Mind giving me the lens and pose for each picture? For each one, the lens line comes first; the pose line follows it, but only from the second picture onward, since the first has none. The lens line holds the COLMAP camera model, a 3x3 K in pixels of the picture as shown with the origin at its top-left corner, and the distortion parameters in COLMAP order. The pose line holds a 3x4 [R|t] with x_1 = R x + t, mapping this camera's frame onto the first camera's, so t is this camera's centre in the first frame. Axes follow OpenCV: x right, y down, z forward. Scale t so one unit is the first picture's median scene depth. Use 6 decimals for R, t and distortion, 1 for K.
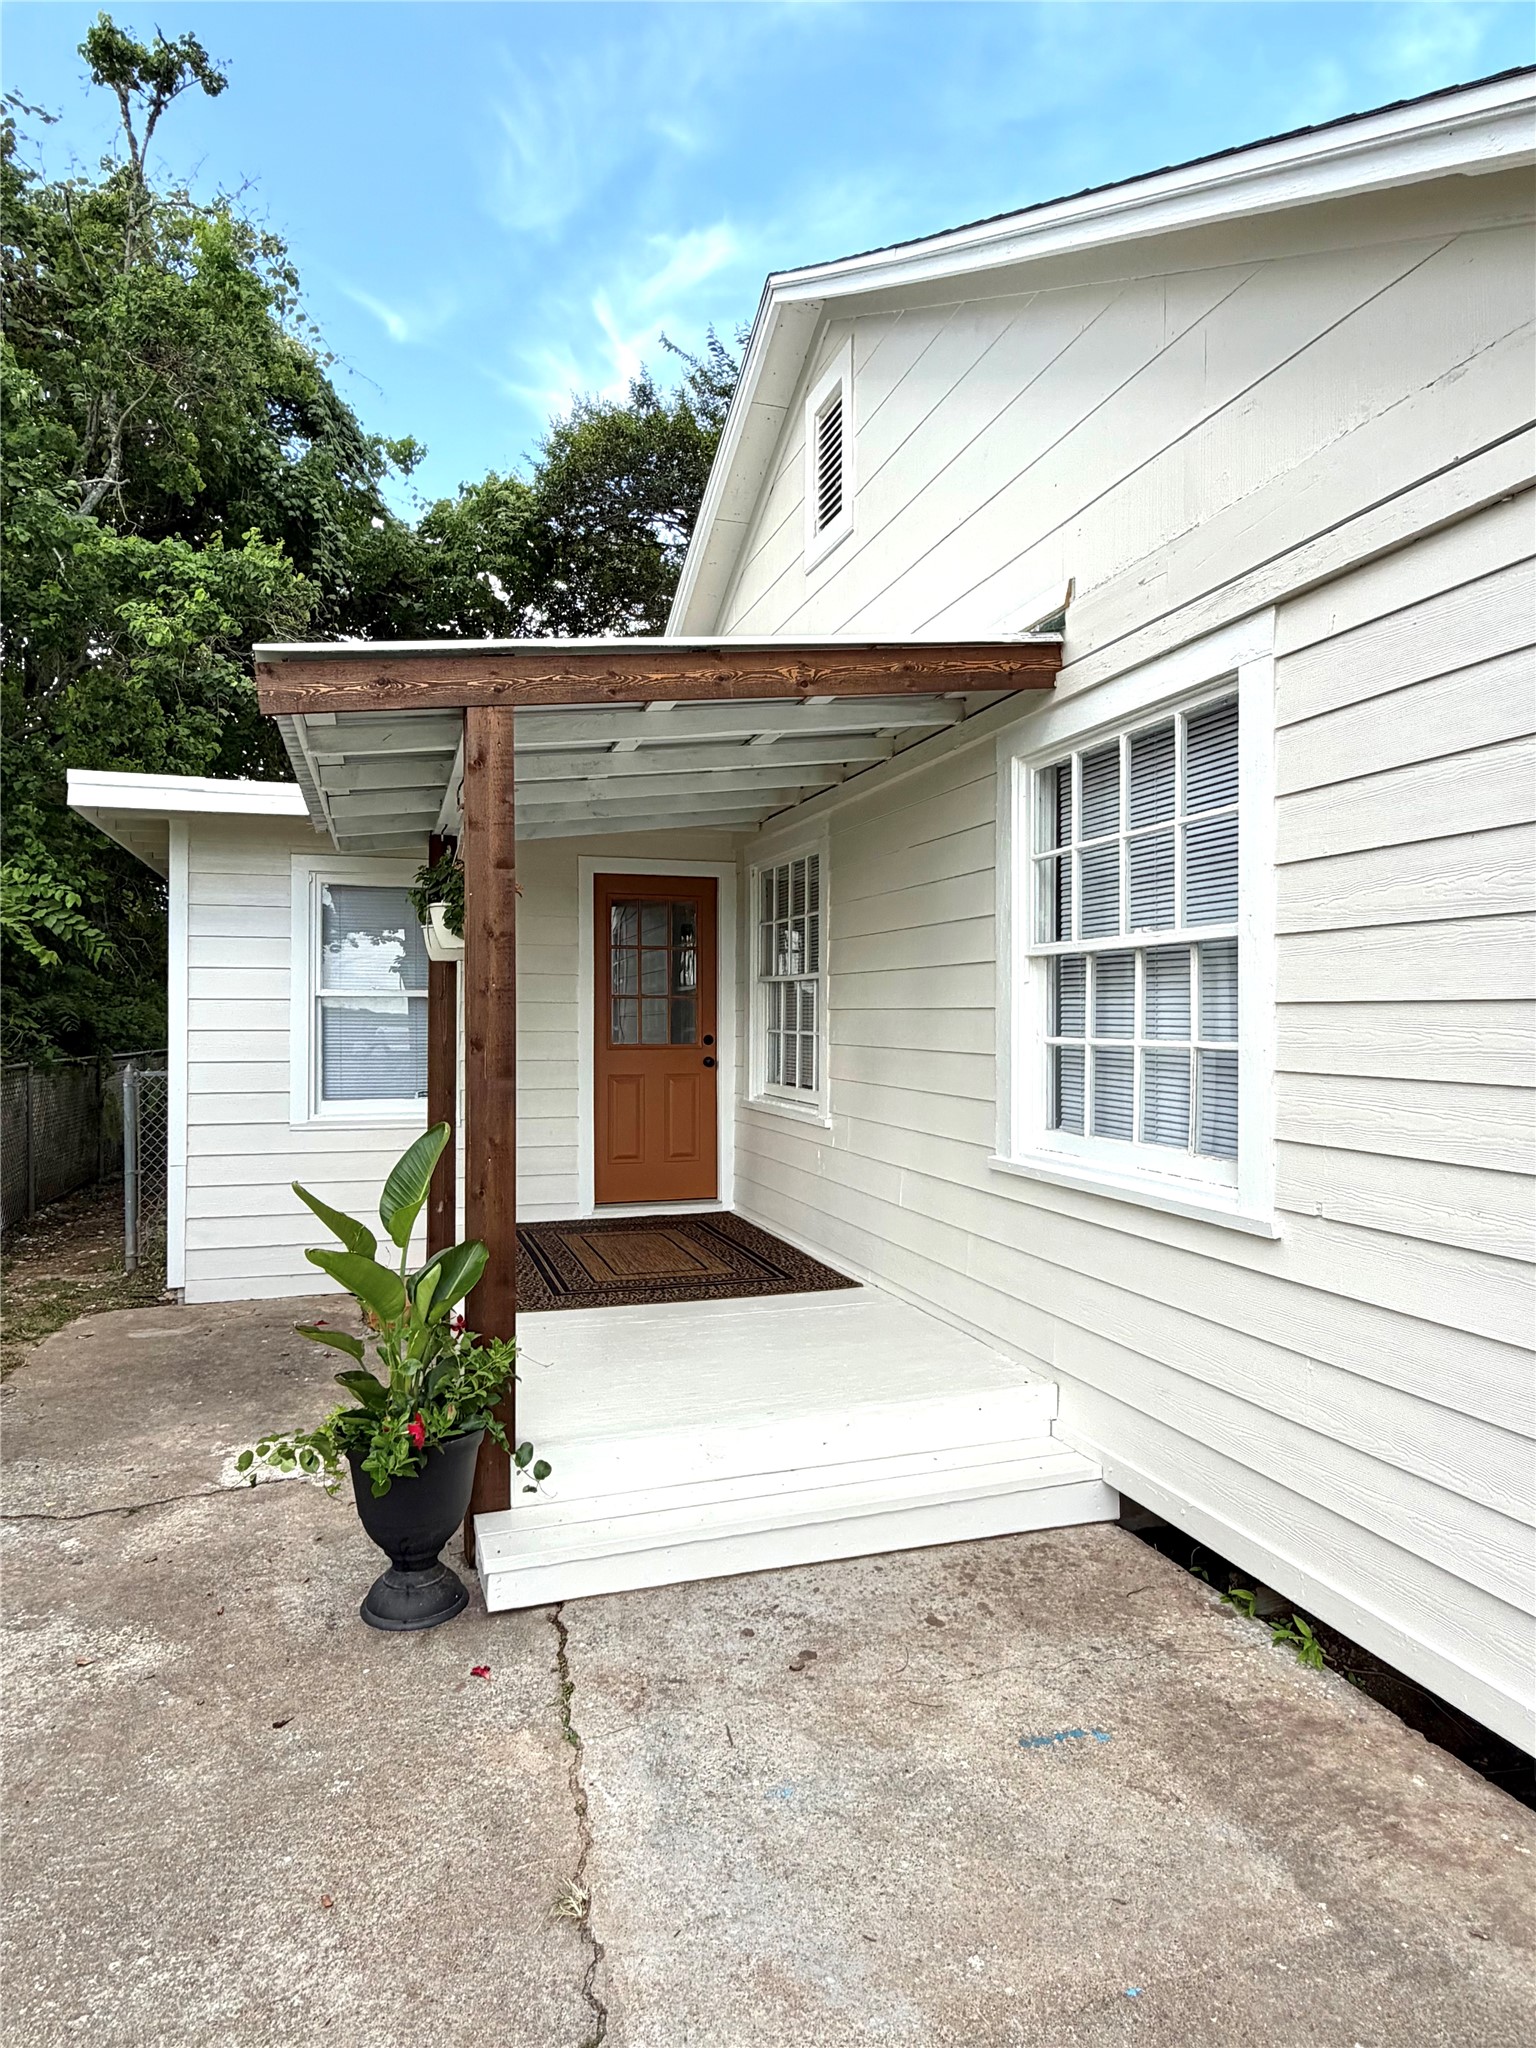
lens RADIAL K [[1176.6, 0, 761.8], [0, 1176.6, 1027.5], [0, 0, 1]] dist [-0.004102, 0.000239]
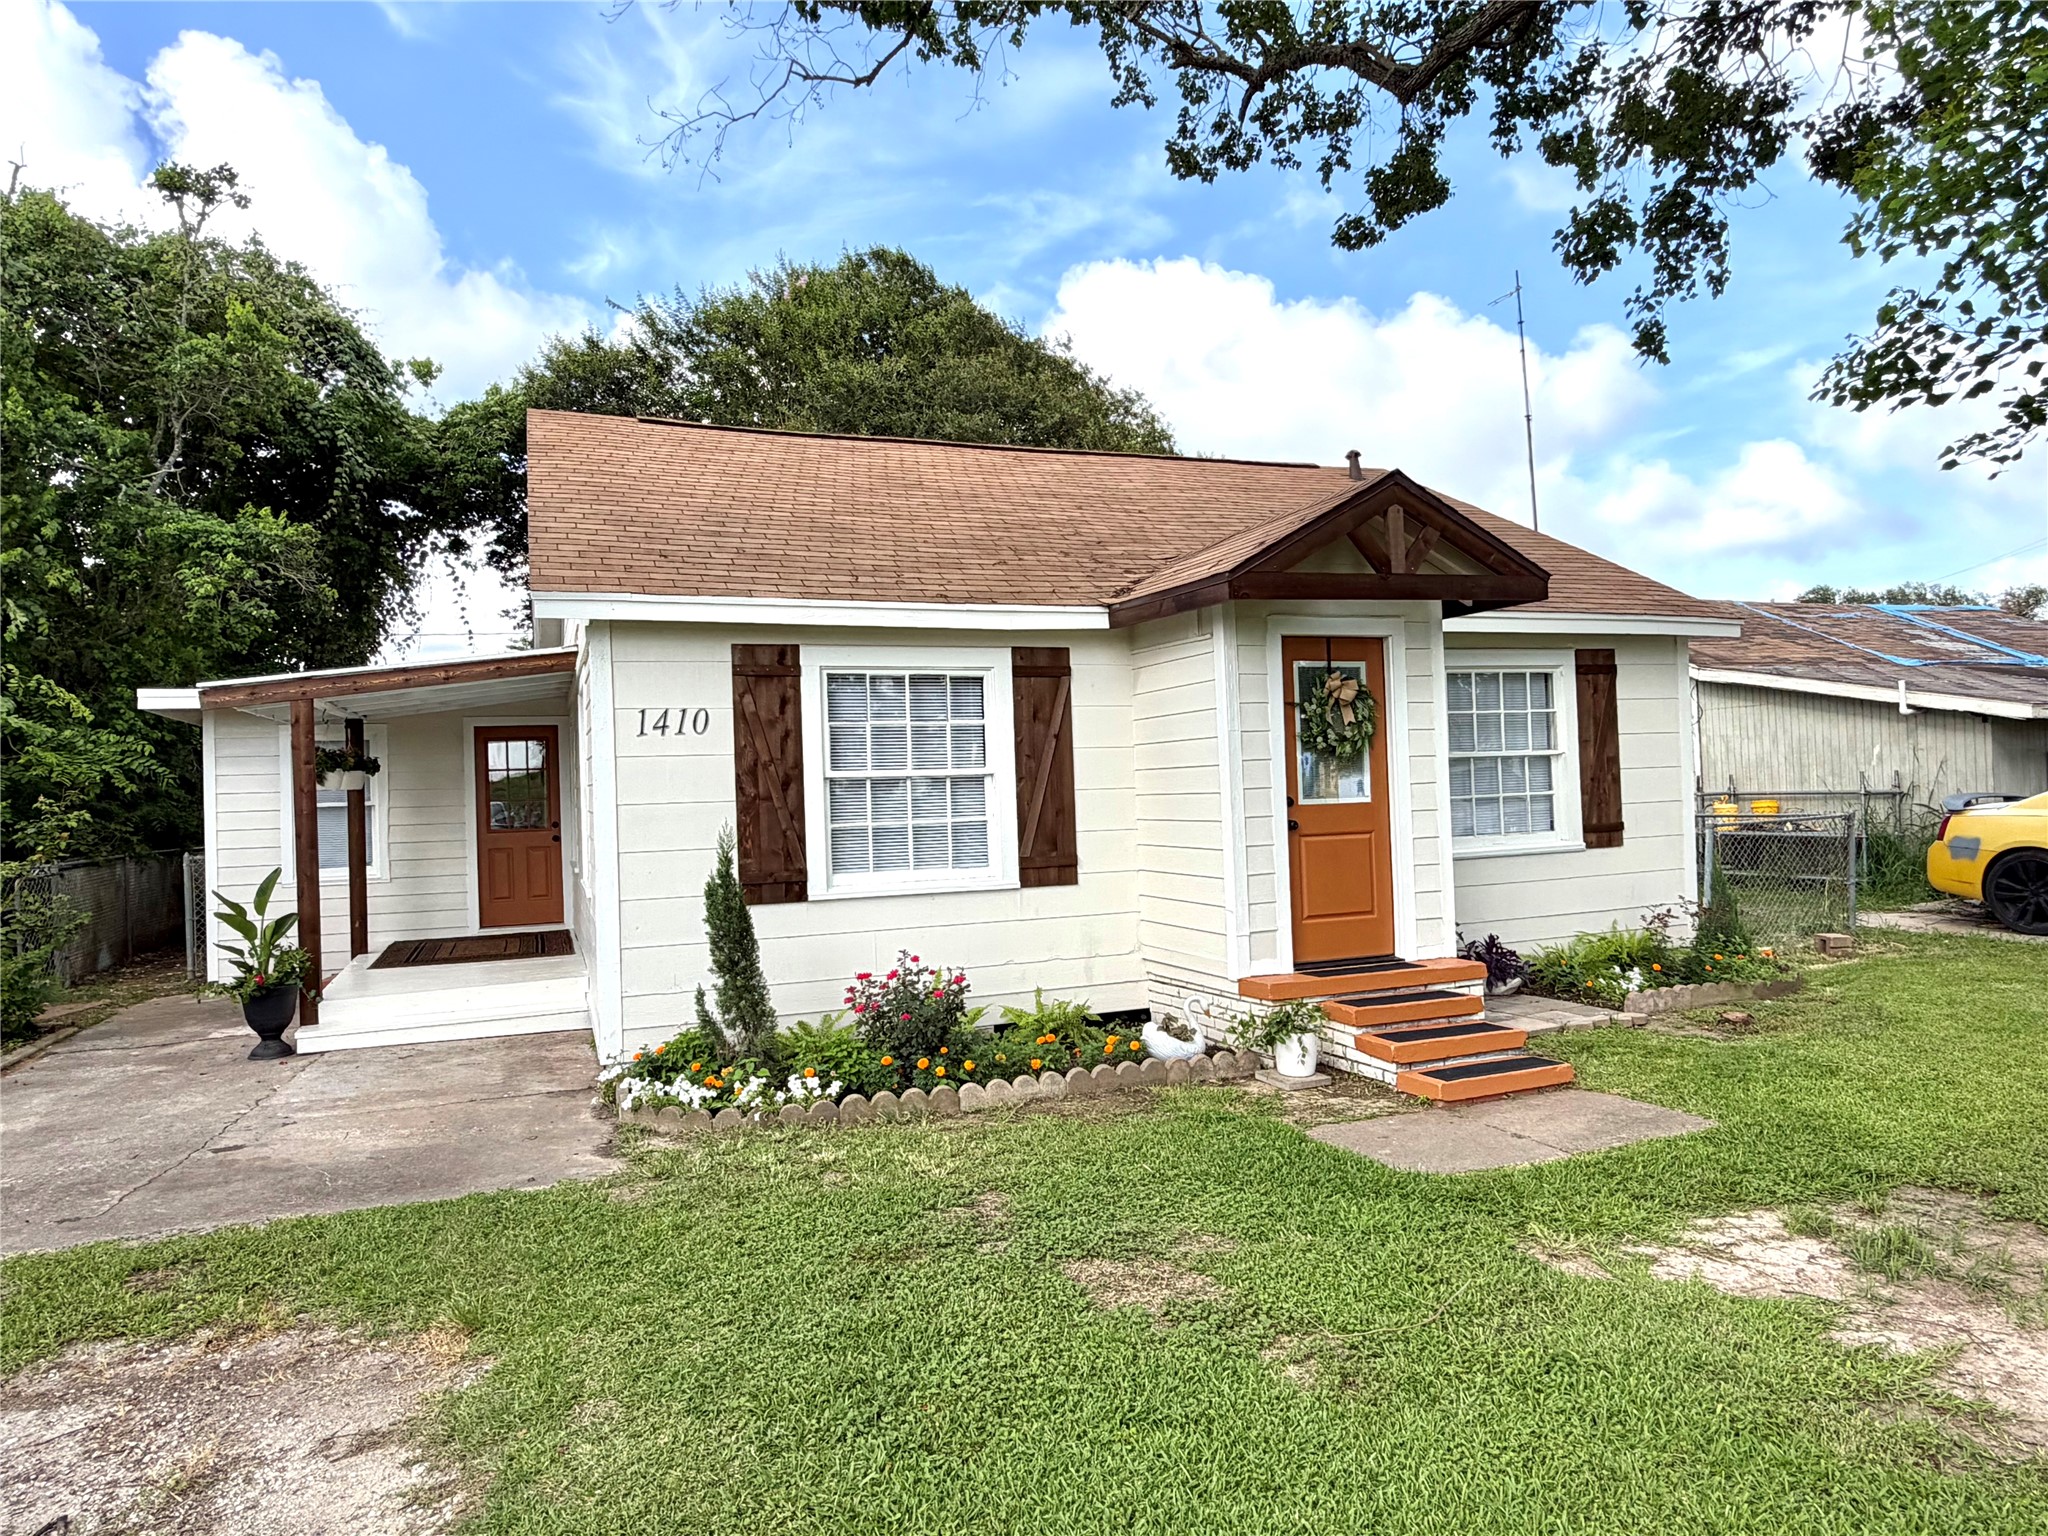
lens RADIAL K [[1266.8, 0, 1025.2], [0, 1266.8, 771.4], [0, 0, 1]] dist [-0.004579, -0.003683]
pose [[0.998202, -0.030885, 0.051379, 0.567691], [0.031883, 0.999316, -0.018724, -0.010838], [-0.050766, 0.020328, 0.998504, -0.857792]]
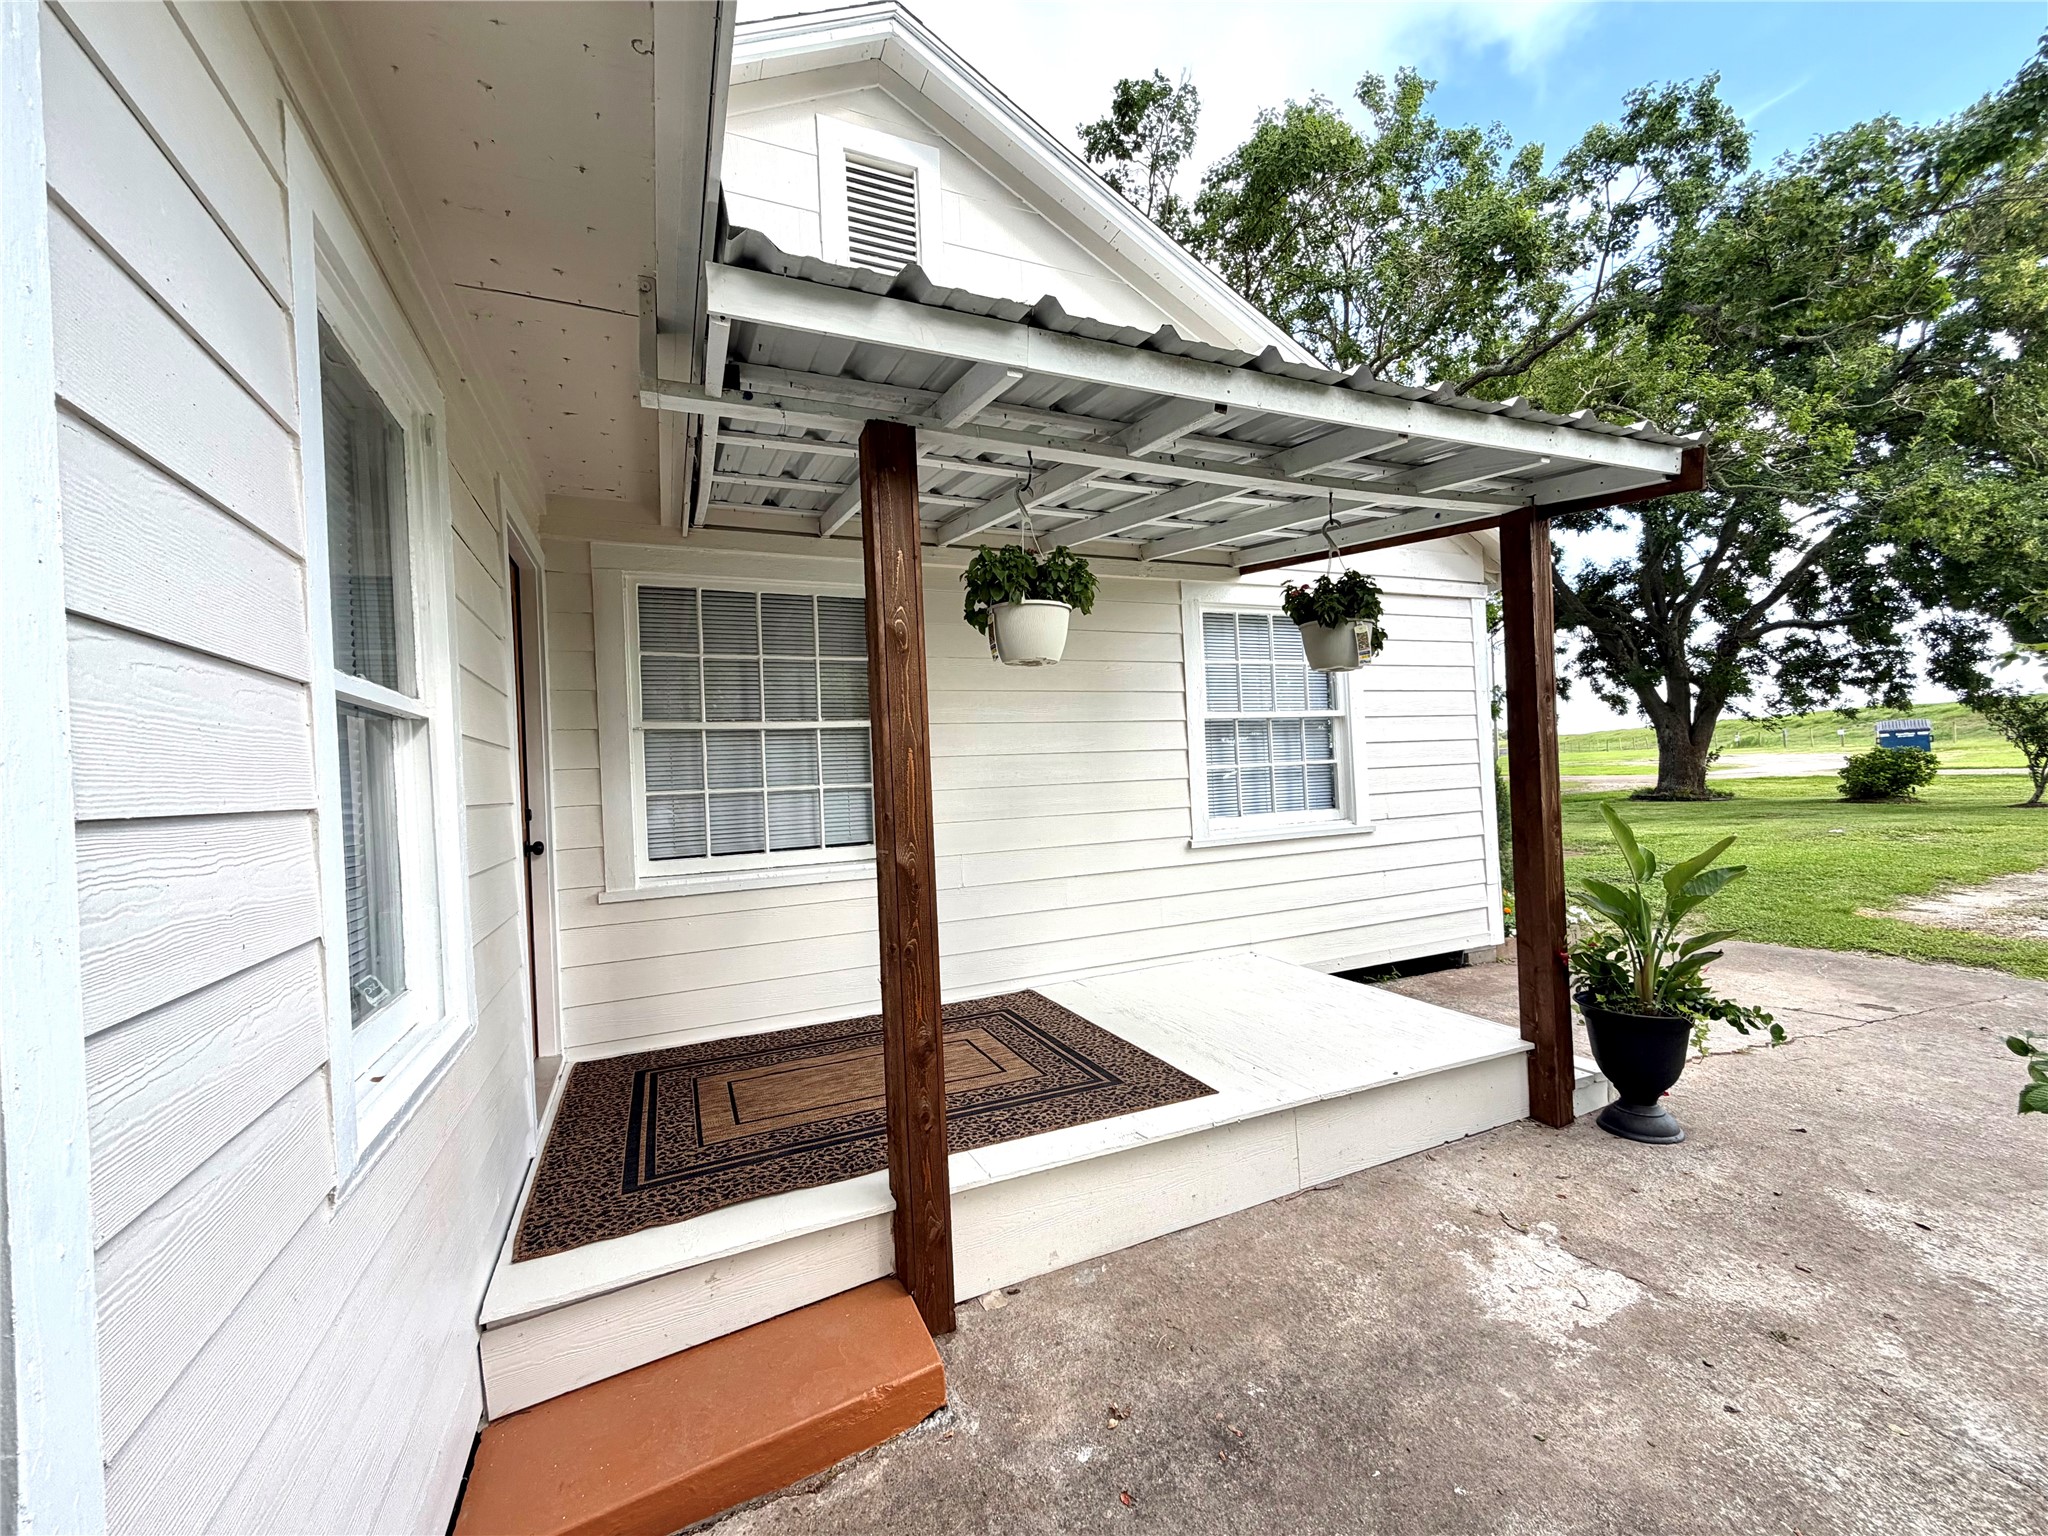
lens RADIAL K [[825.3, 0, 1030.1], [0, 825.3, 775.1], [0, 0, 1]] dist [0.001665, 0.000385]
pose [[-0.106838, 0.005771, 0.994260, -0.591152], [0.056961, 0.998376, 0.000326, 0.005124], [-0.992643, 0.056669, -0.106993, 0.877740]]
